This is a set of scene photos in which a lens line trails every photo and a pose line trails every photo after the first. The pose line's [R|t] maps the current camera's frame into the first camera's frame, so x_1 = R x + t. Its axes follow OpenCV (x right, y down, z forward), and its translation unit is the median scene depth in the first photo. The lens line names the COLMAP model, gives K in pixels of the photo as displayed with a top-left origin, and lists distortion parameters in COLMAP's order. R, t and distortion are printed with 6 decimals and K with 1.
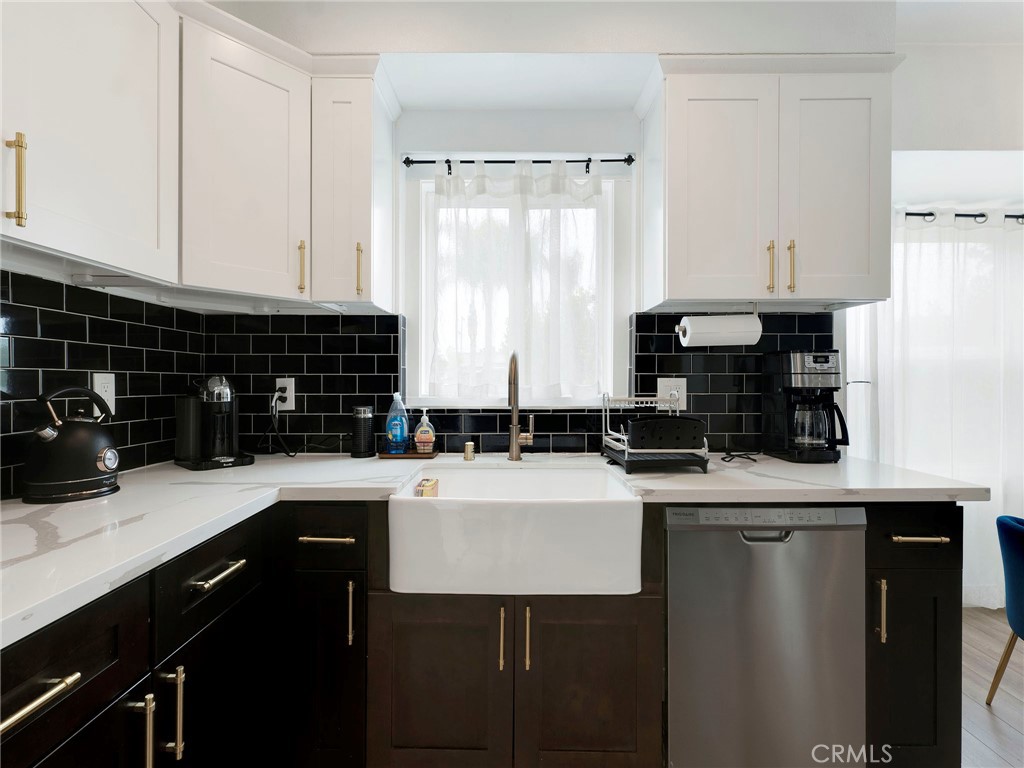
lens RADIAL K [[458.0, 0, 515.7], [0, 458.0, 382.7], [0, 0, 1]] dist [0.000633, 0.000007]
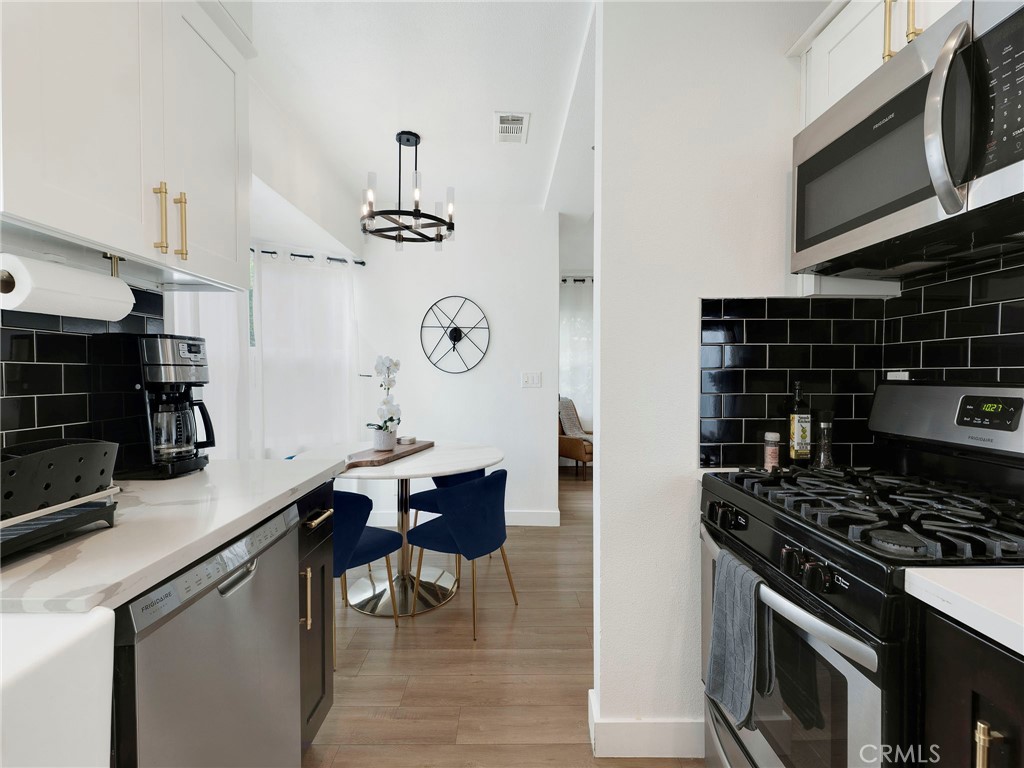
lens RADIAL K [[458.0, 0, 515.7], [0, 458.0, 382.7], [0, 0, 1]] dist [0.000633, 0.000007]
pose [[-0.029757, -0.013272, 0.999469, -0.179440], [-0.004263, 0.999904, 0.013151, -0.002546], [-0.999548, -0.003869, -0.029811, 0.434292]]
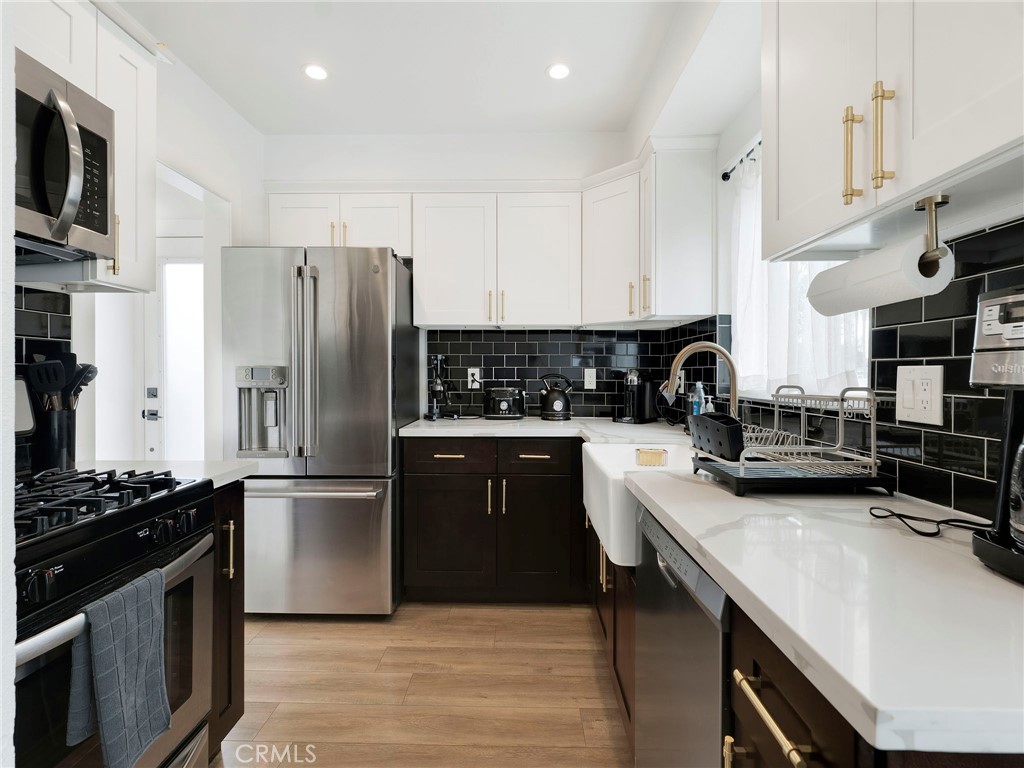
lens RADIAL K [[458.0, 0, 515.7], [0, 458.0, 382.7], [0, 0, 1]] dist [0.000633, 0.000007]
pose [[-0.015929, 0.018966, -0.999693, 1.034818], [-0.004128, 0.999810, 0.019034, 0.002546], [0.999865, 0.004430, -0.015847, 0.580364]]
